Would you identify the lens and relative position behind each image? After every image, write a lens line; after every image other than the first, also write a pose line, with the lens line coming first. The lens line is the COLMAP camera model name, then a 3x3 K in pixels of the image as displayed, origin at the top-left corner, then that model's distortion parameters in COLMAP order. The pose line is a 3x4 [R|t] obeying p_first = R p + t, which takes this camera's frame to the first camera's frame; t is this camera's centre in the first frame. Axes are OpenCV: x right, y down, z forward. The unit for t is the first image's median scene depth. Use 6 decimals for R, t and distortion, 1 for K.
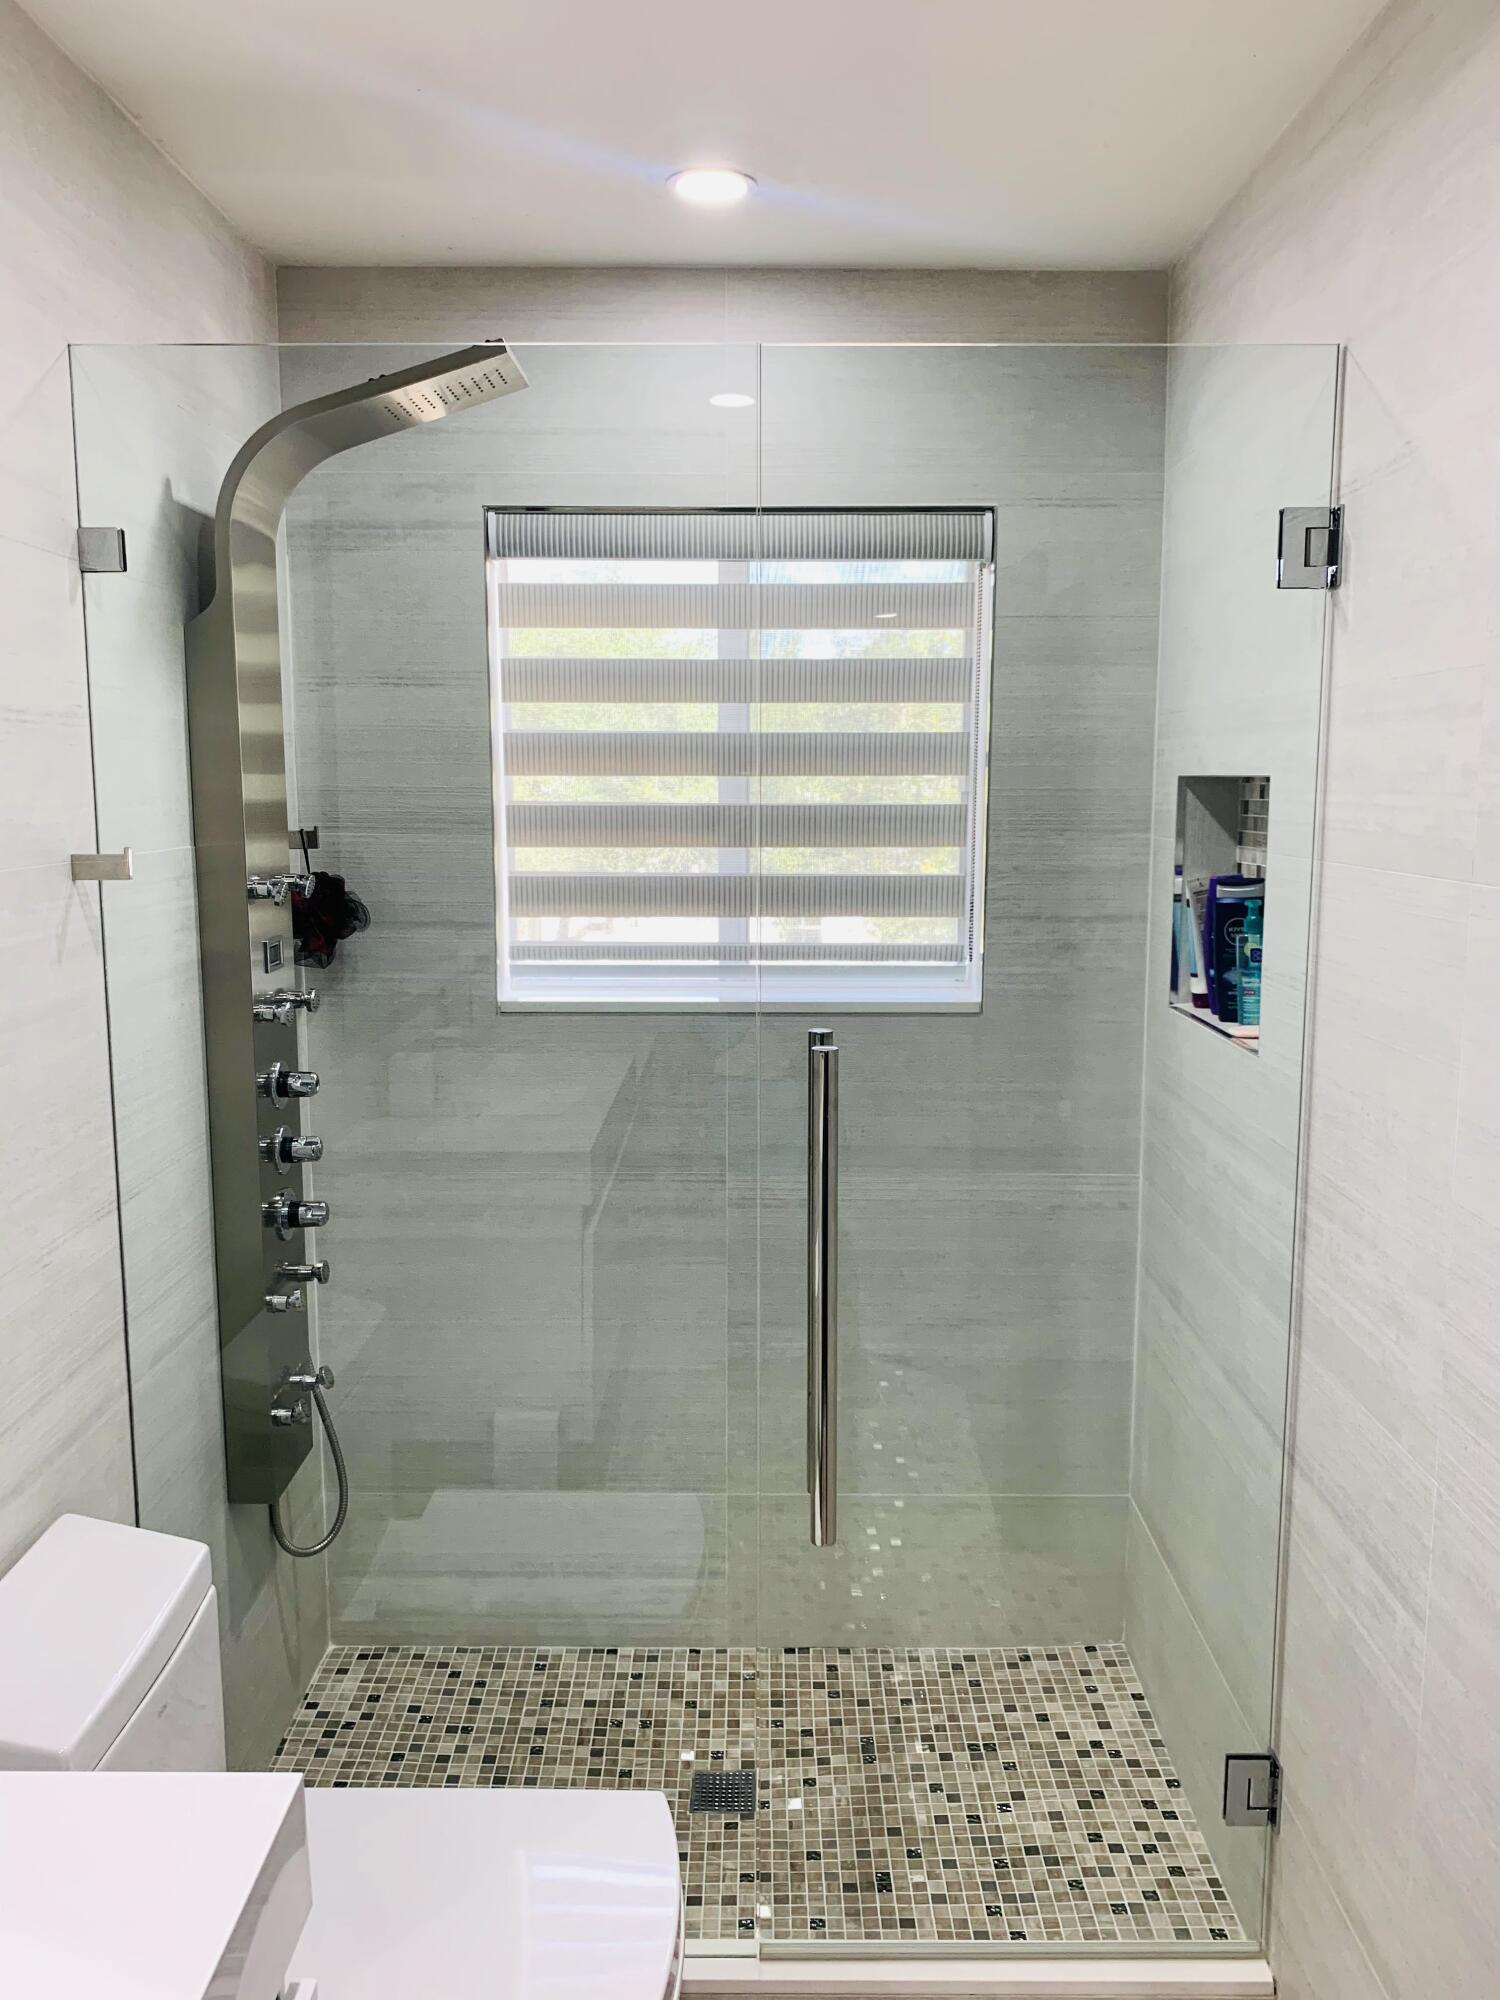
lens RADIAL K [[1543.1, 0, 759.7], [0, 1543.1, 1000.8], [0, 0, 1]] dist [0.057542, -0.074367]
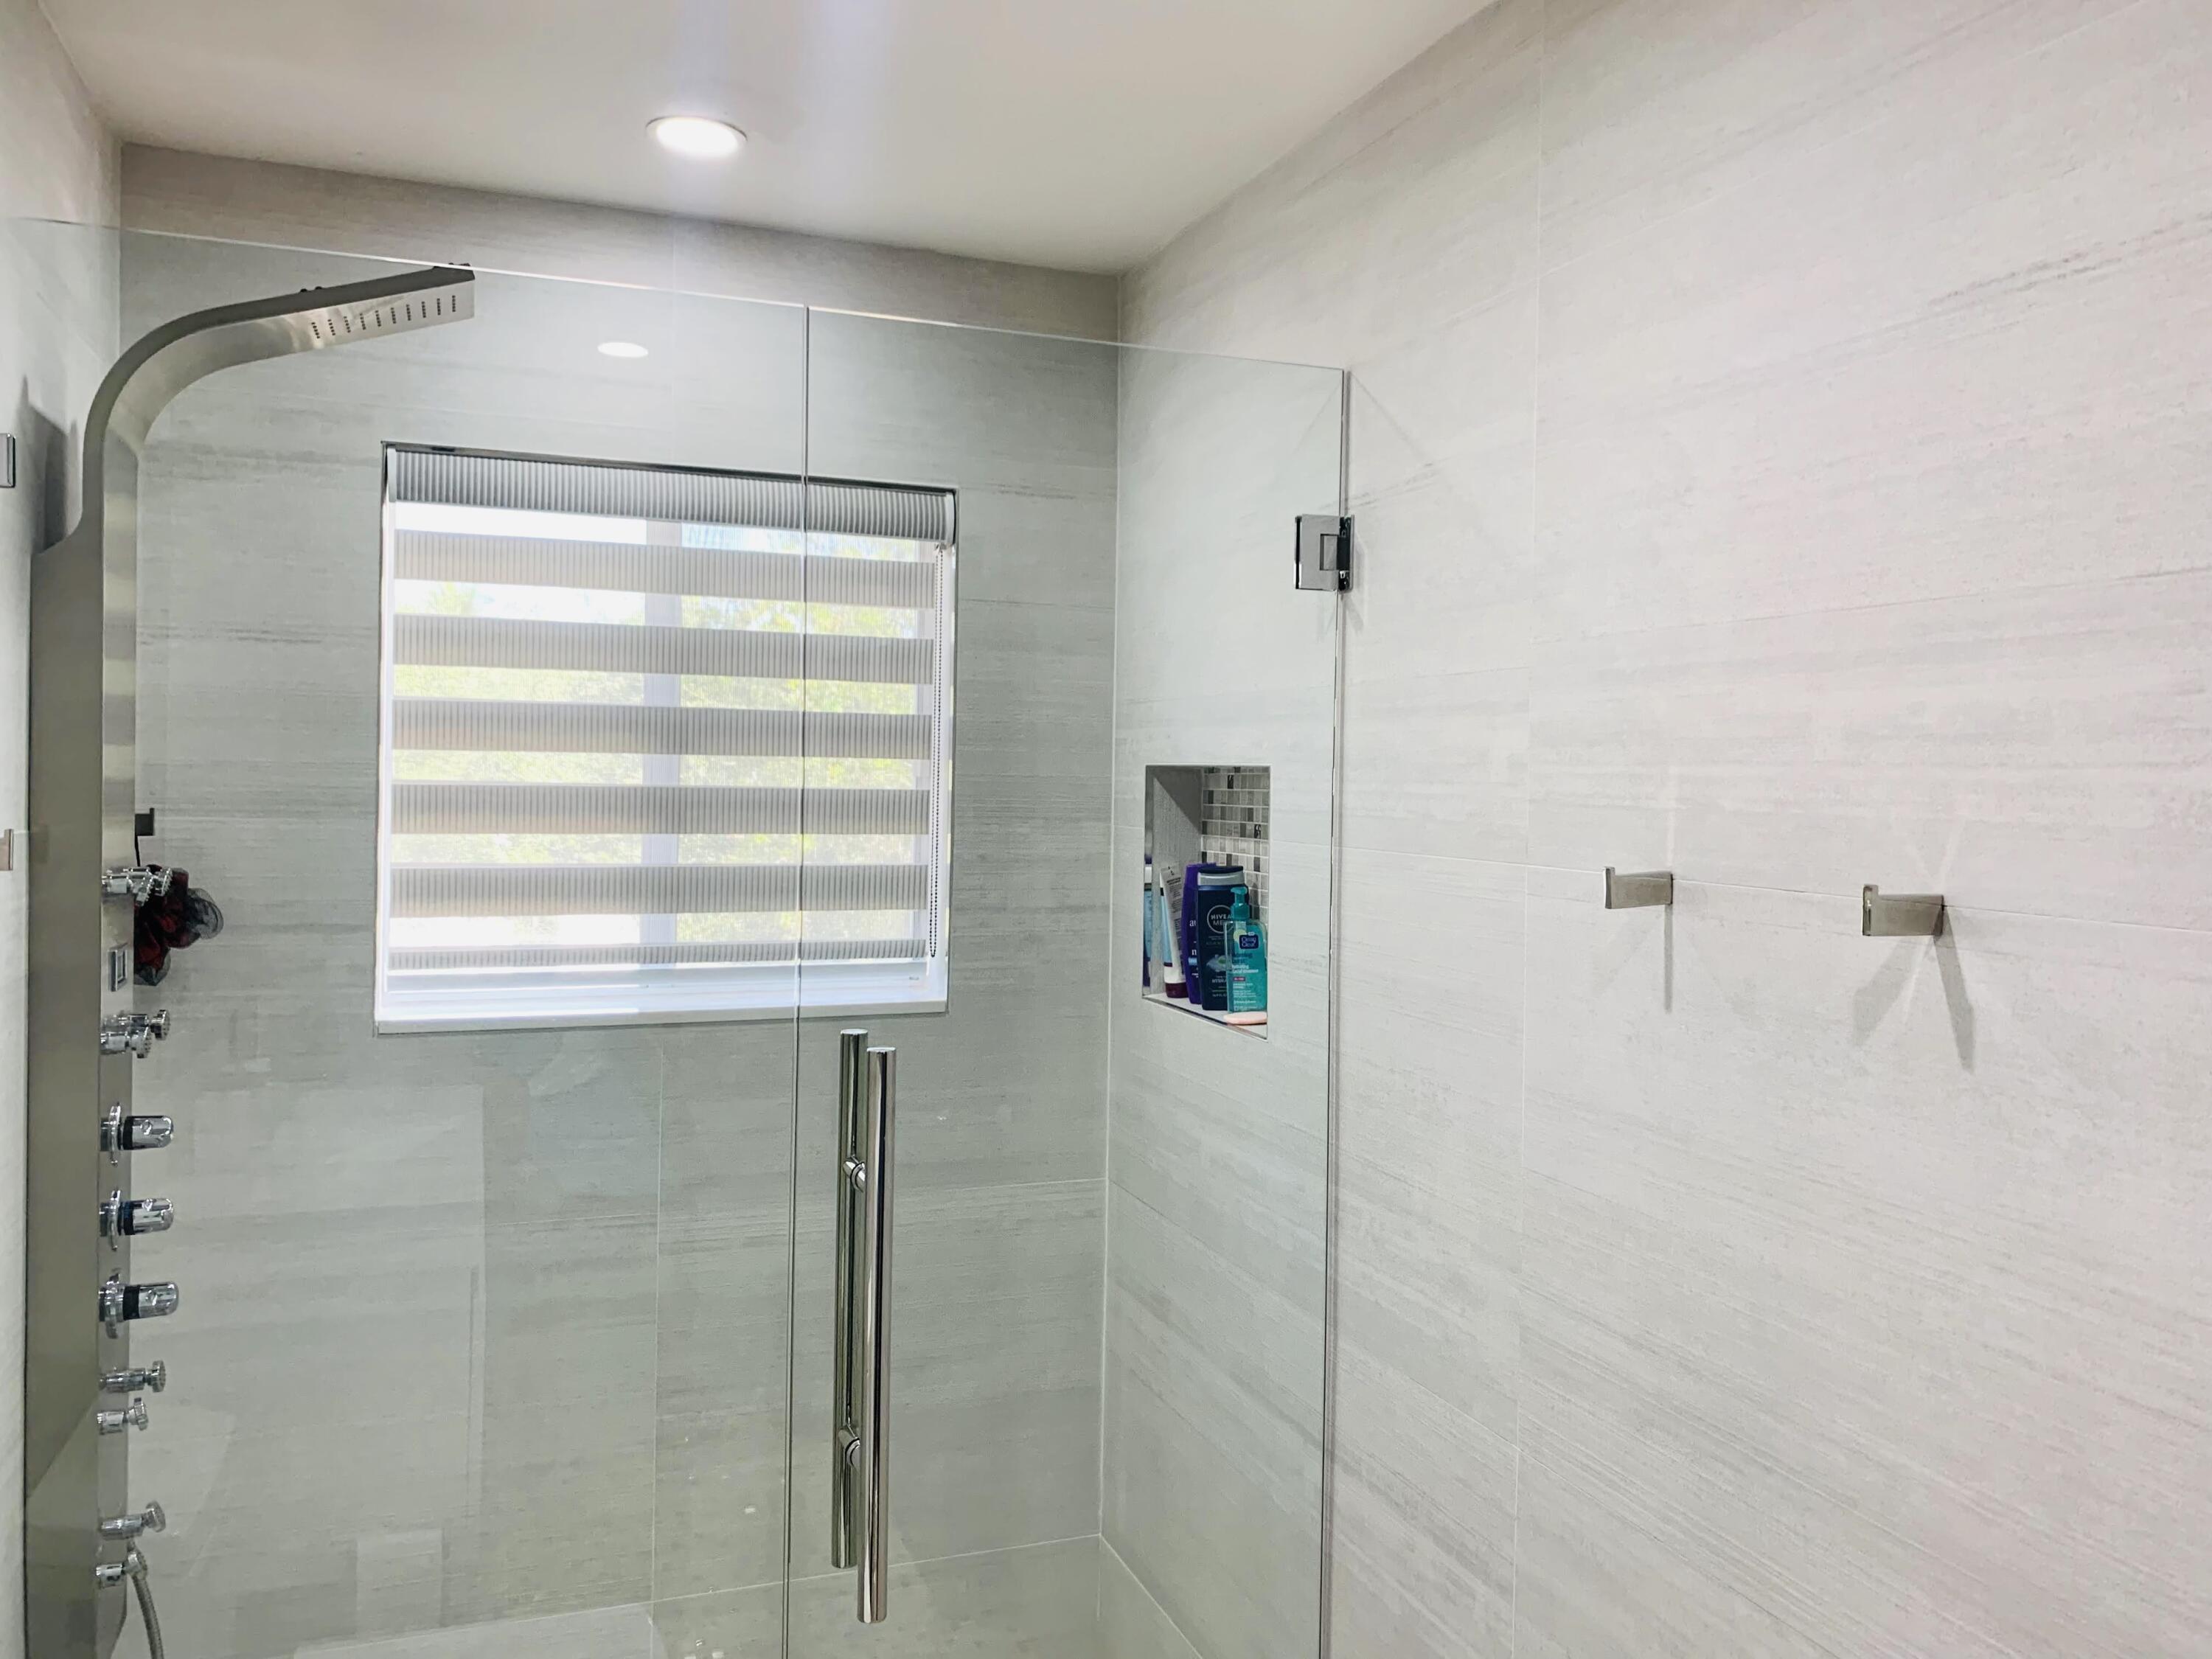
lens RADIAL K [[1706.7, 0, 1107.9], [0, 1706.7, 814.1], [0, 0, 1]] dist [0.057542, -0.074367]
pose [[0.934833, 0.007168, 0.355014, -0.139386], [0.034473, 0.993241, -0.110831, 0.006521], [-0.353409, 0.115847, 0.928268, -0.003551]]
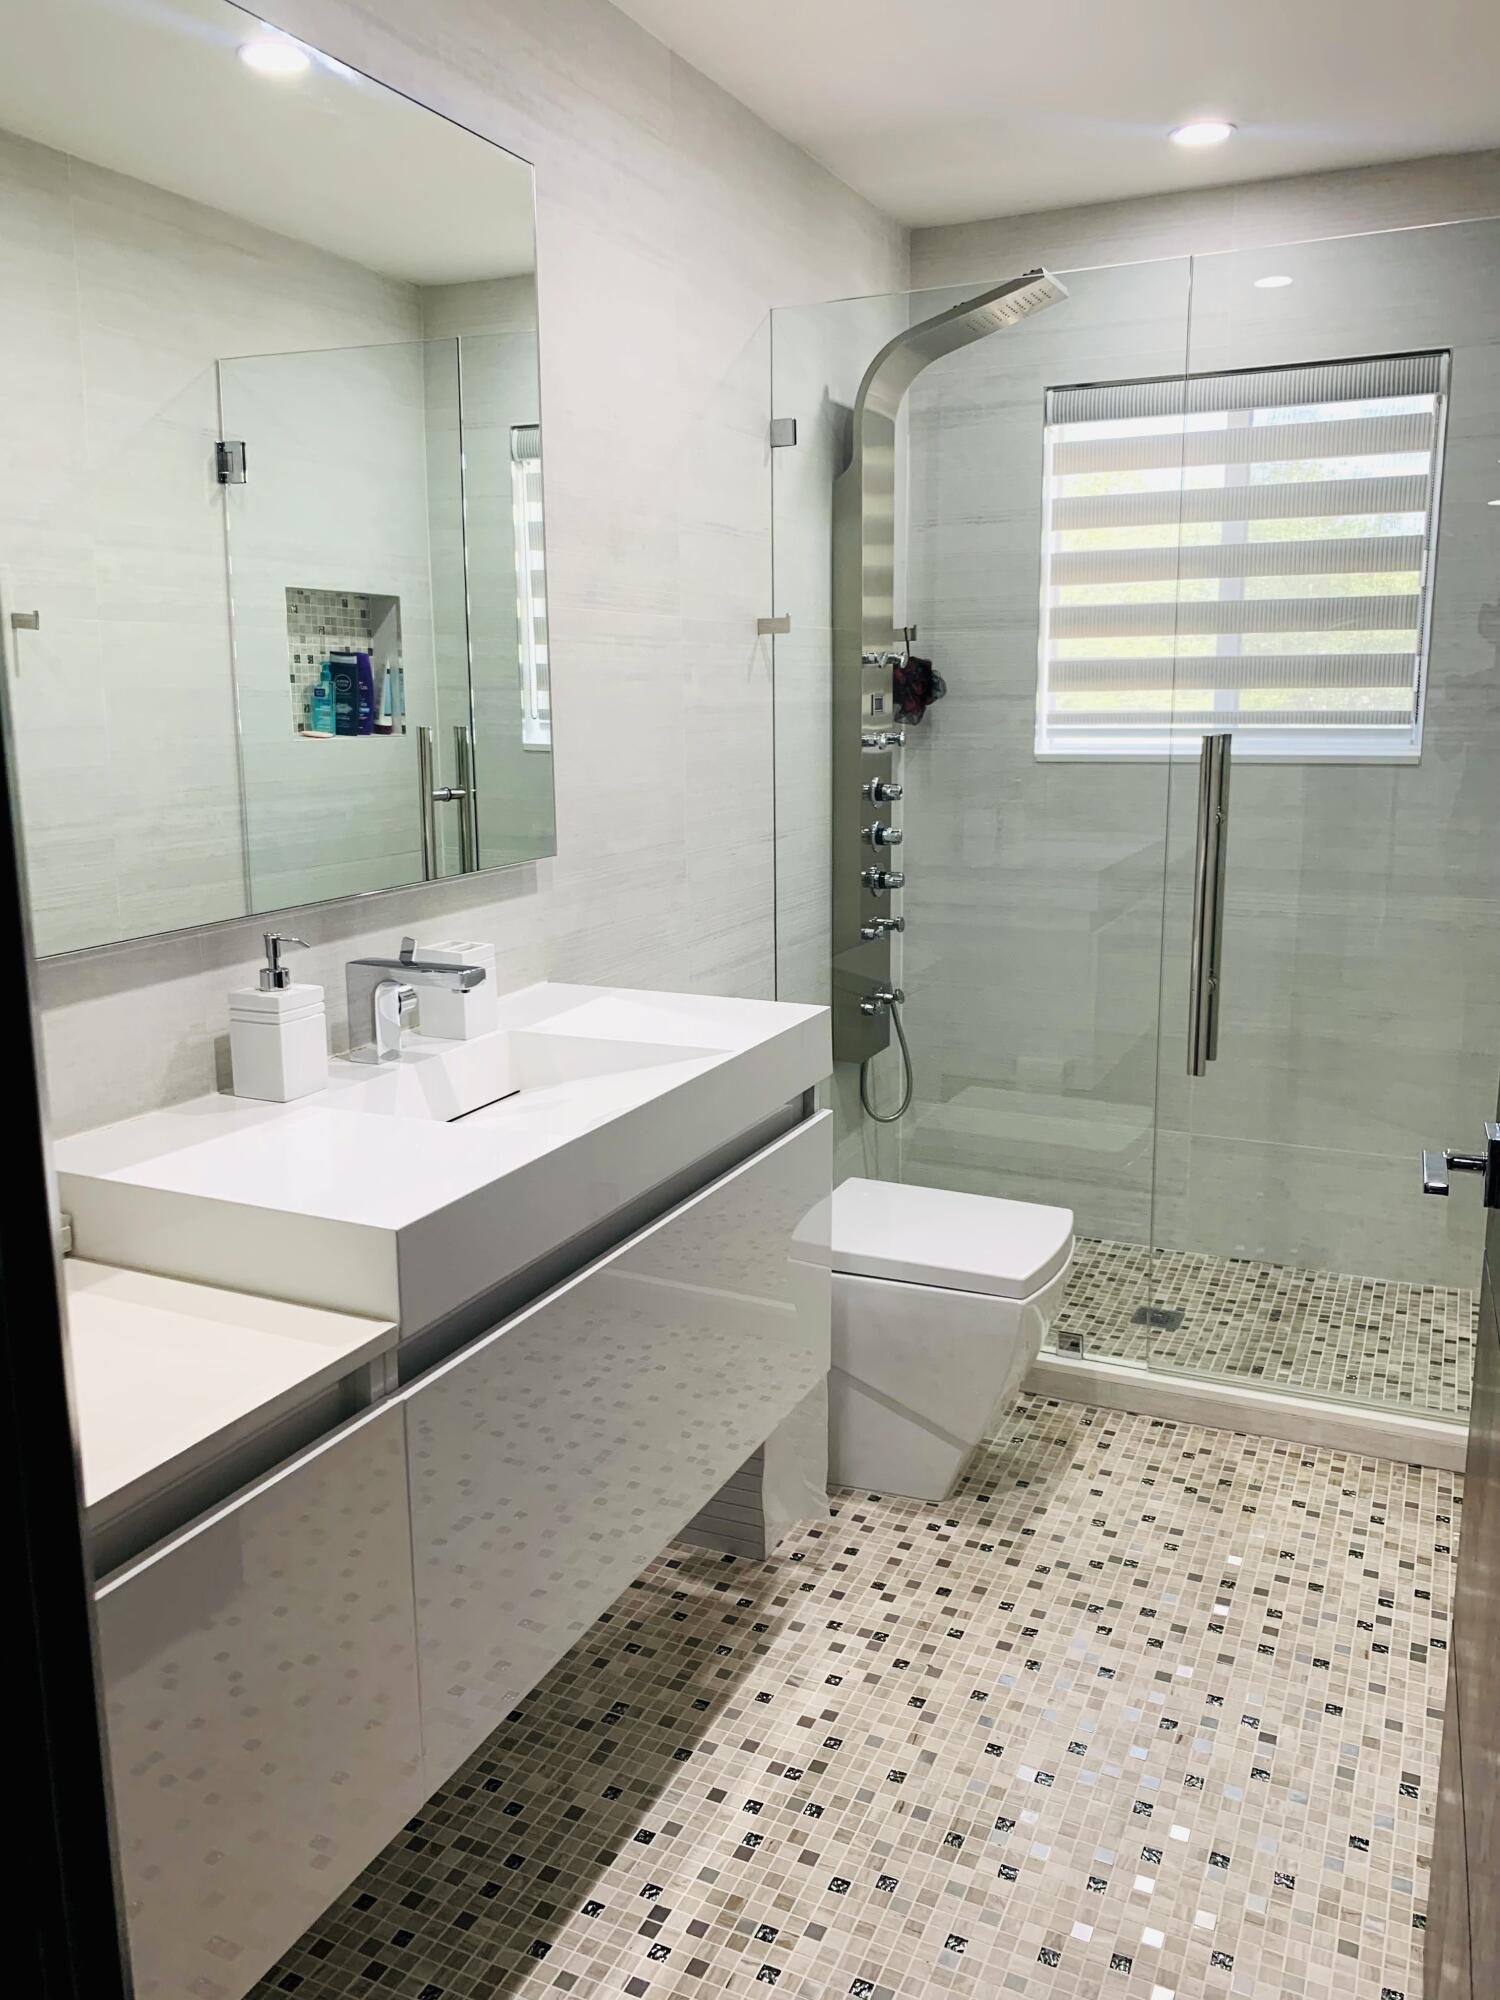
lens RADIAL K [[1543.1, 0, 758.3], [0, 1543.1, 995.1], [0, 0, 1]] dist [0.057542, -0.074367]
pose [[0.910628, 0.069724, -0.407301, 0.192748], [-0.046892, 0.996731, 0.065786, 0.143284], [0.410557, -0.040807, 0.910921, -0.389958]]
